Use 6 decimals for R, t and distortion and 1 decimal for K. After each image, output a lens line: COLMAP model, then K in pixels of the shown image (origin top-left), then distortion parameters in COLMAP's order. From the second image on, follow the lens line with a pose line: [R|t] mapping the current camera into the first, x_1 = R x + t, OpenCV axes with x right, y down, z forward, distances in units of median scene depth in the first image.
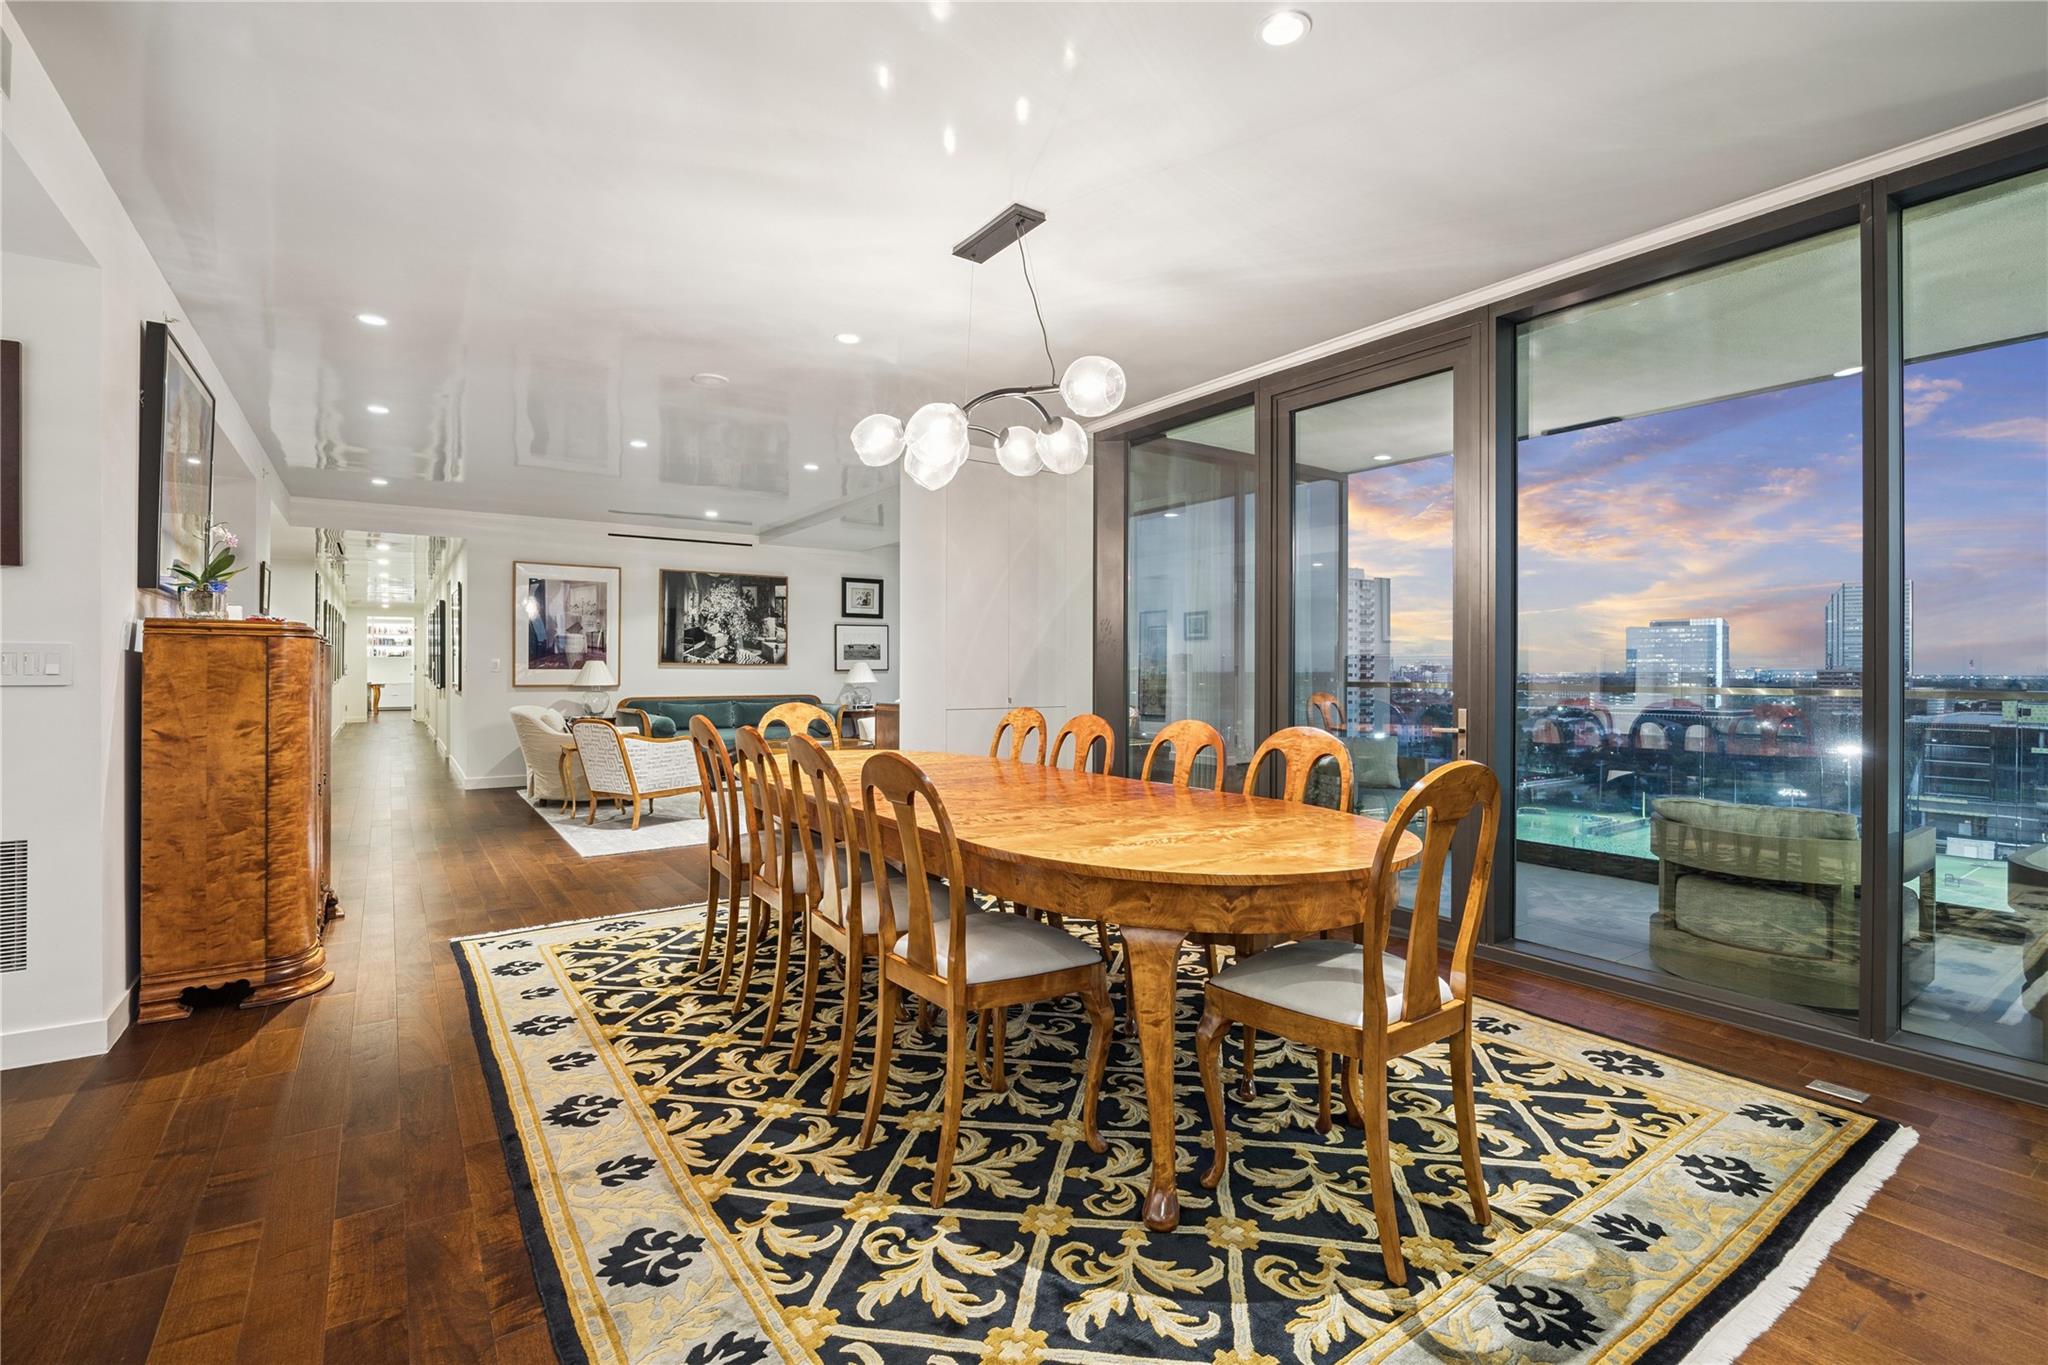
lens RADIAL K [[909.8, 0, 1006.9], [0, 909.8, 668.9], [0, 0, 1]] dist [-0.026828, -0.000063]
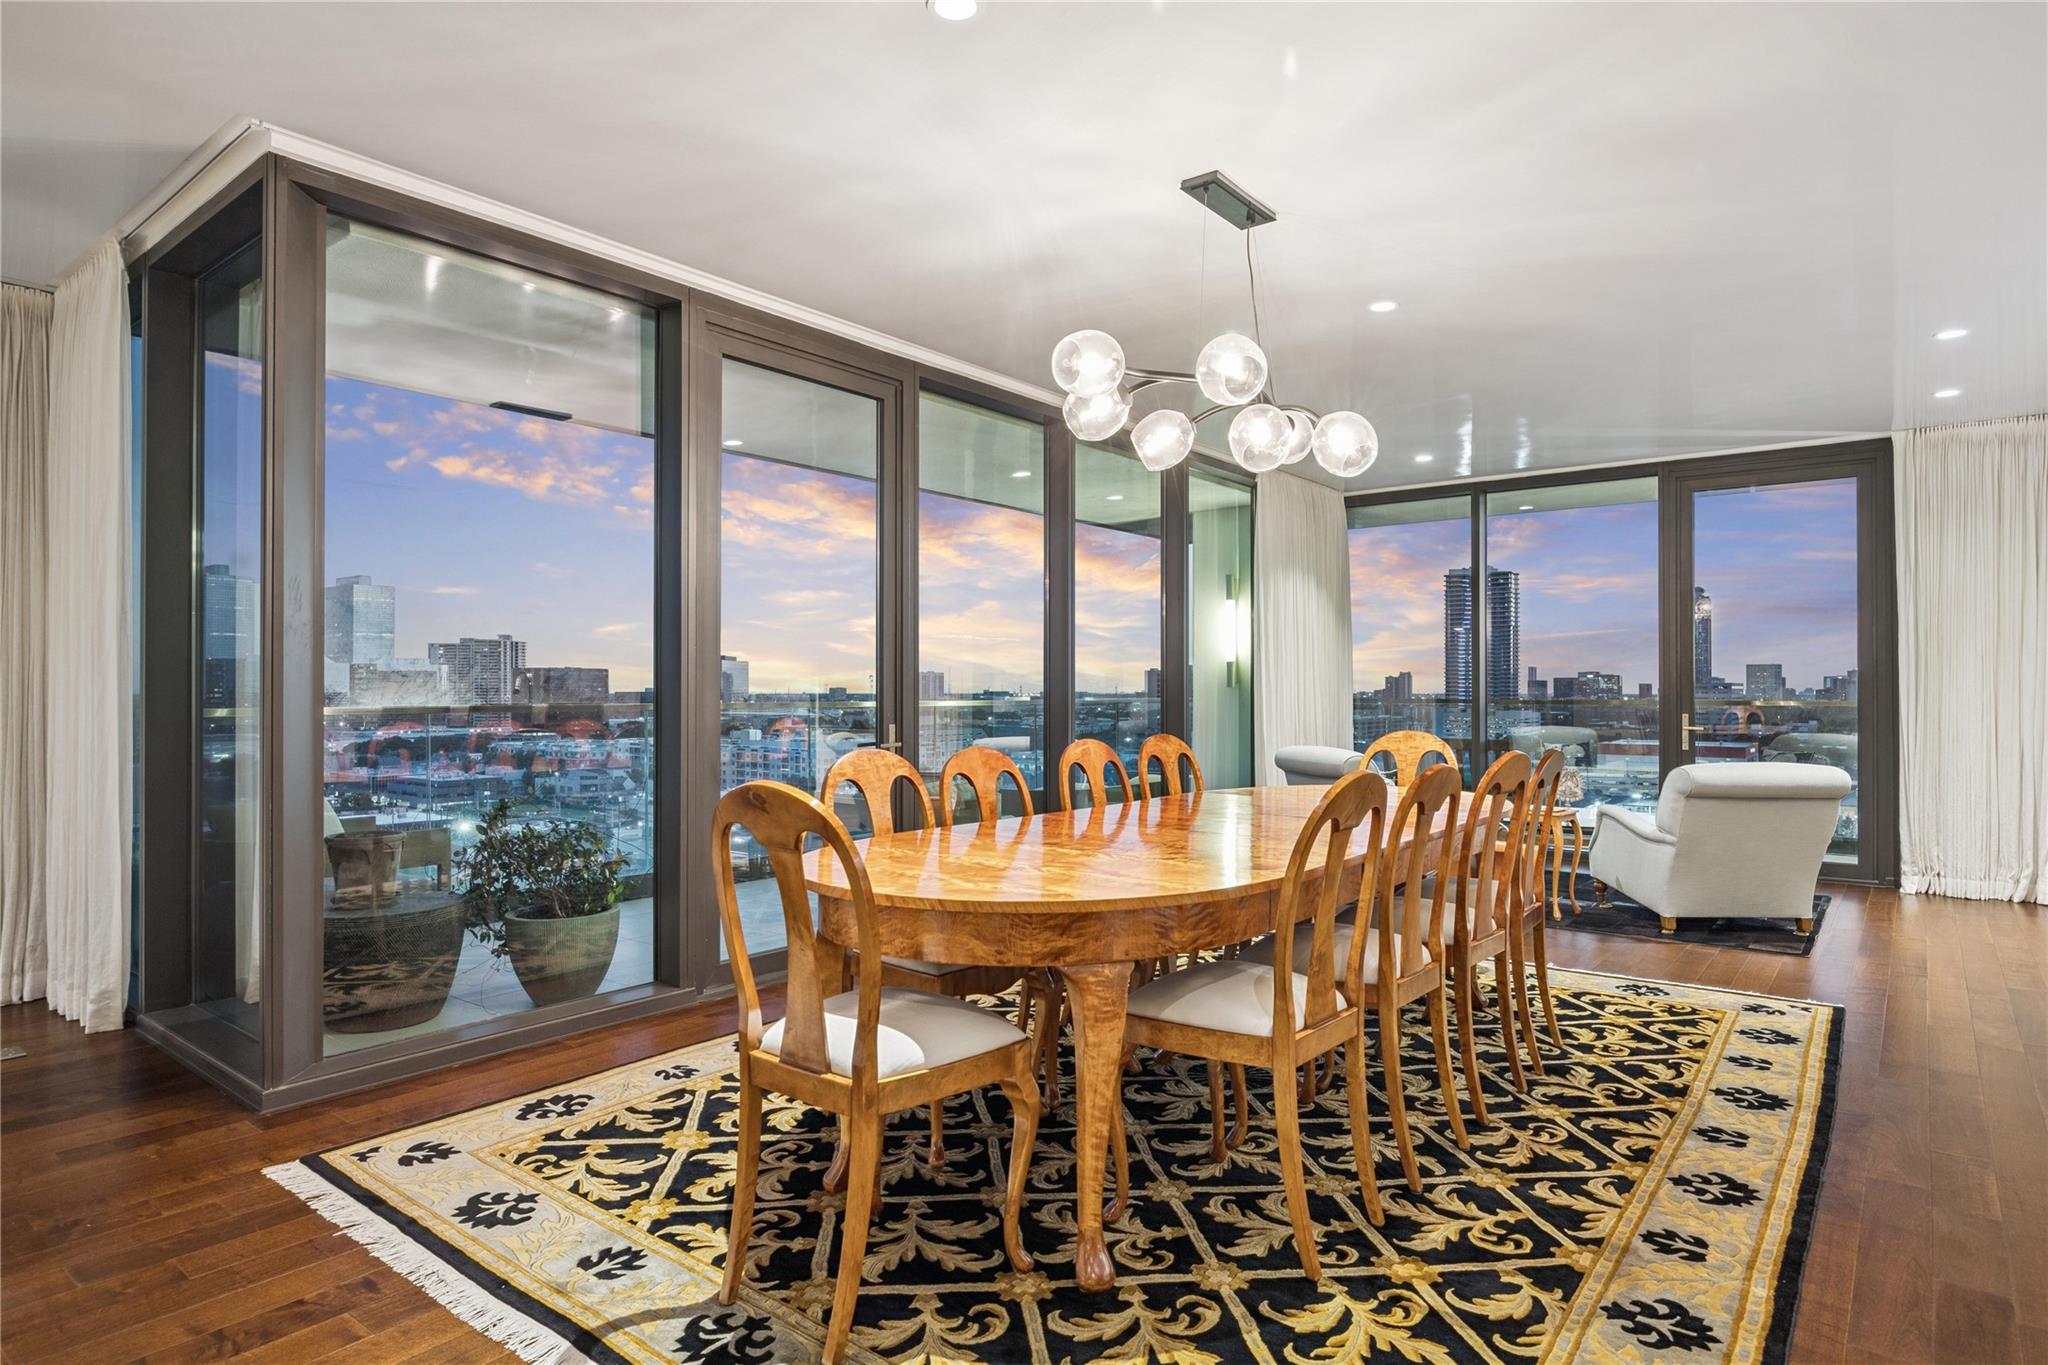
lens RADIAL K [[1145.9, 0, 1033.1], [0, 1145.9, 691.1], [0, 0, 1]] dist [-0.004824, -0.001241]
pose [[-0.303525, -0.007983, 0.952790, -1.155826], [-0.003438, 0.999968, 0.007283, -0.007578], [-0.952817, -0.001065, -0.303543, 1.712684]]
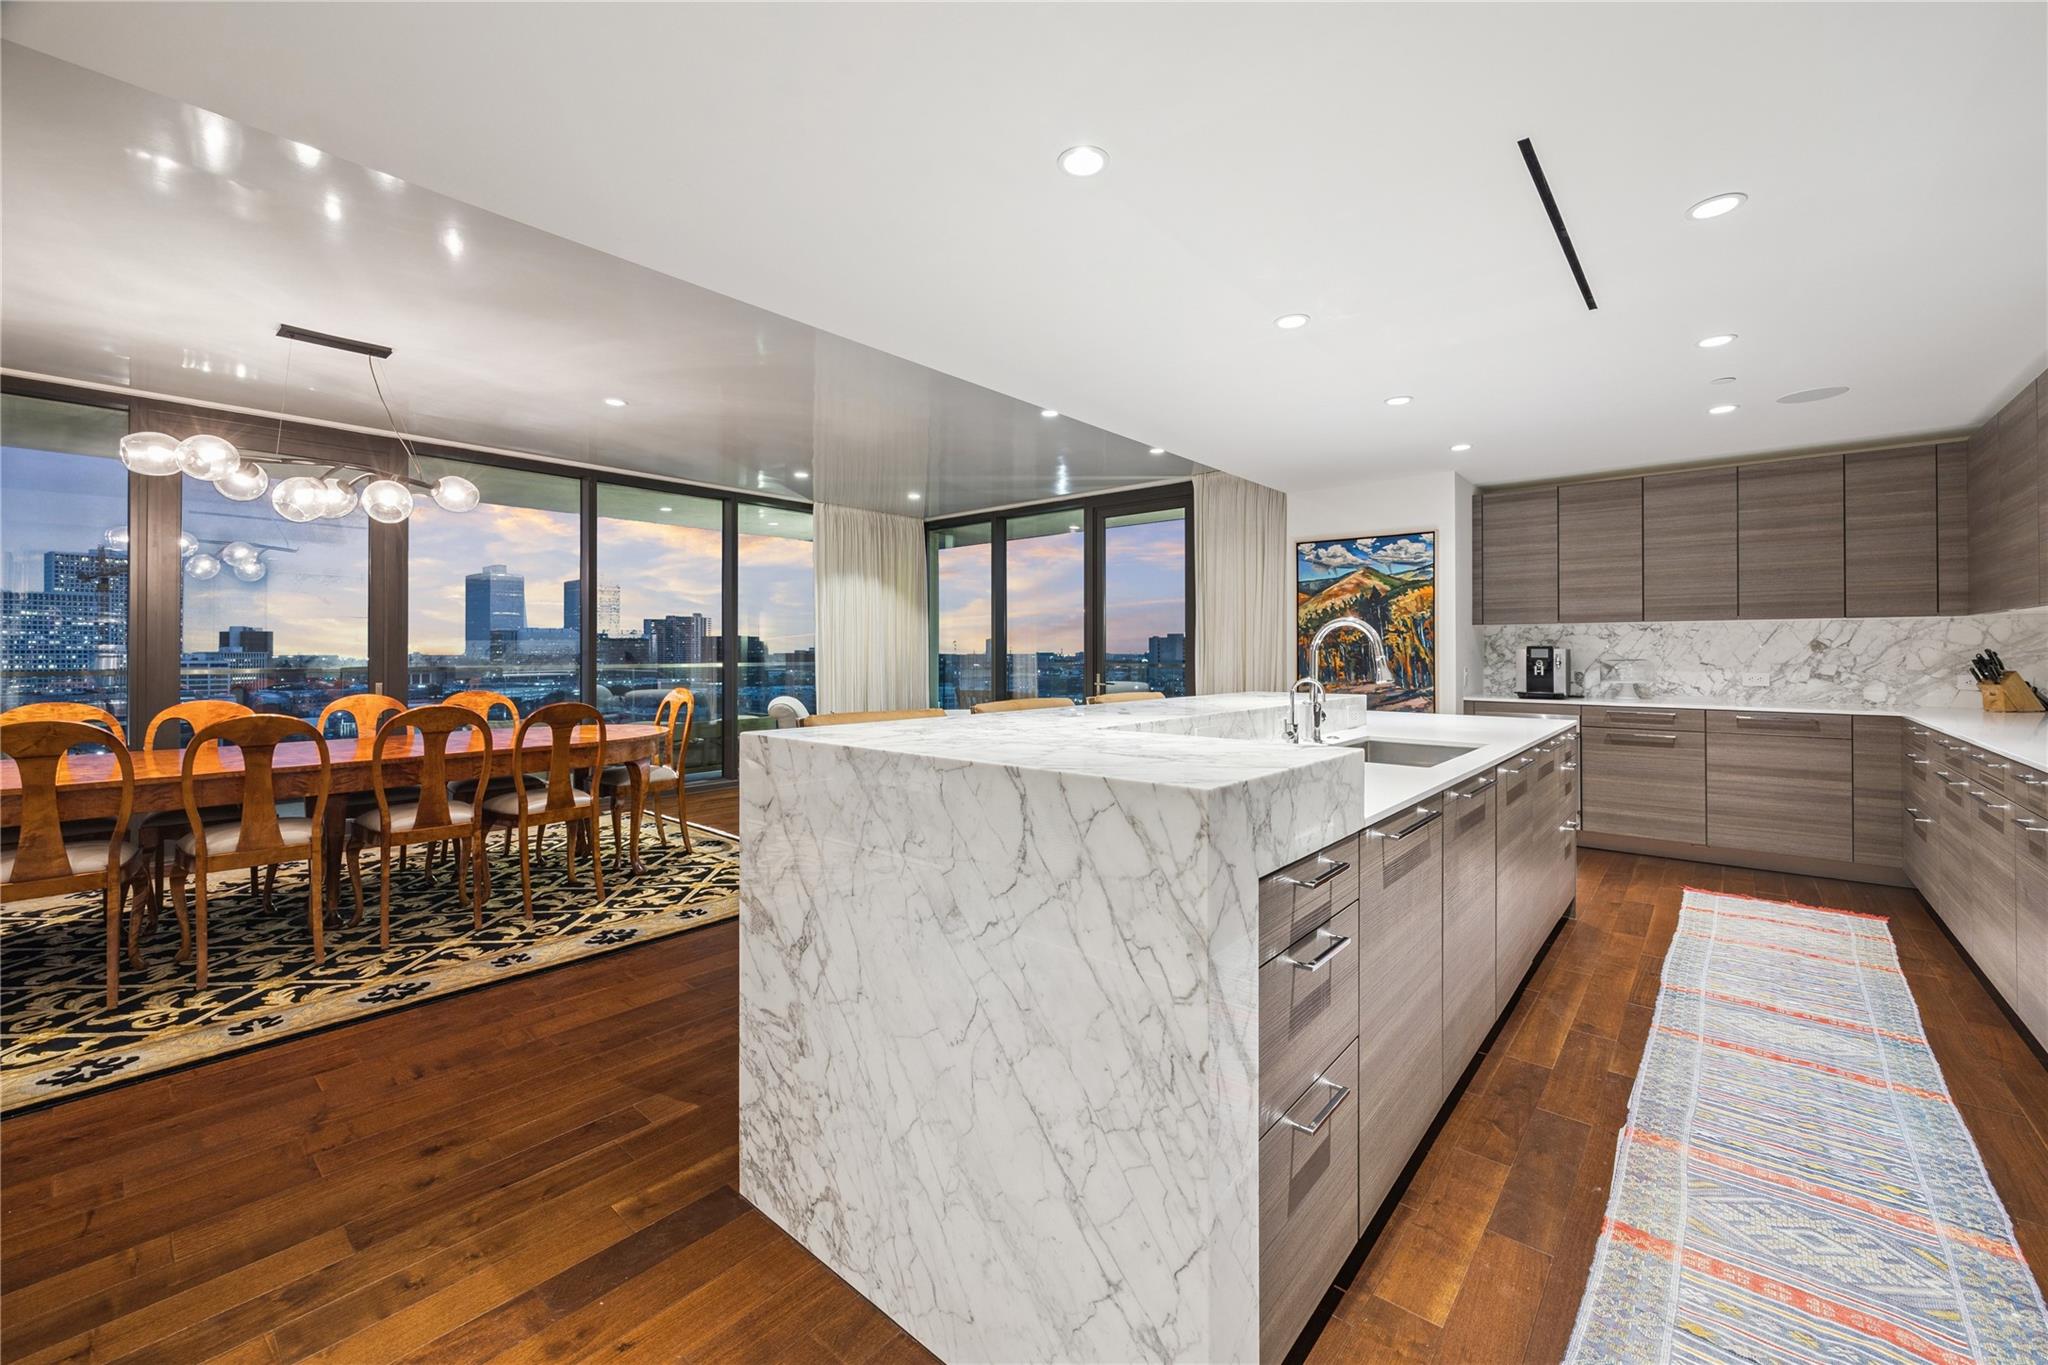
lens RADIAL K [[824.8, 0, 1077.6], [0, 824.8, 647.2], [0, 0, 1]] dist [0.000098, -0.000288]
pose [[-0.266804, -0.002667, 0.963747, -1.684784], [-0.002552, 0.999995, 0.002061, -0.033335], [-0.963747, -0.001909, -0.266810, 0.287270]]
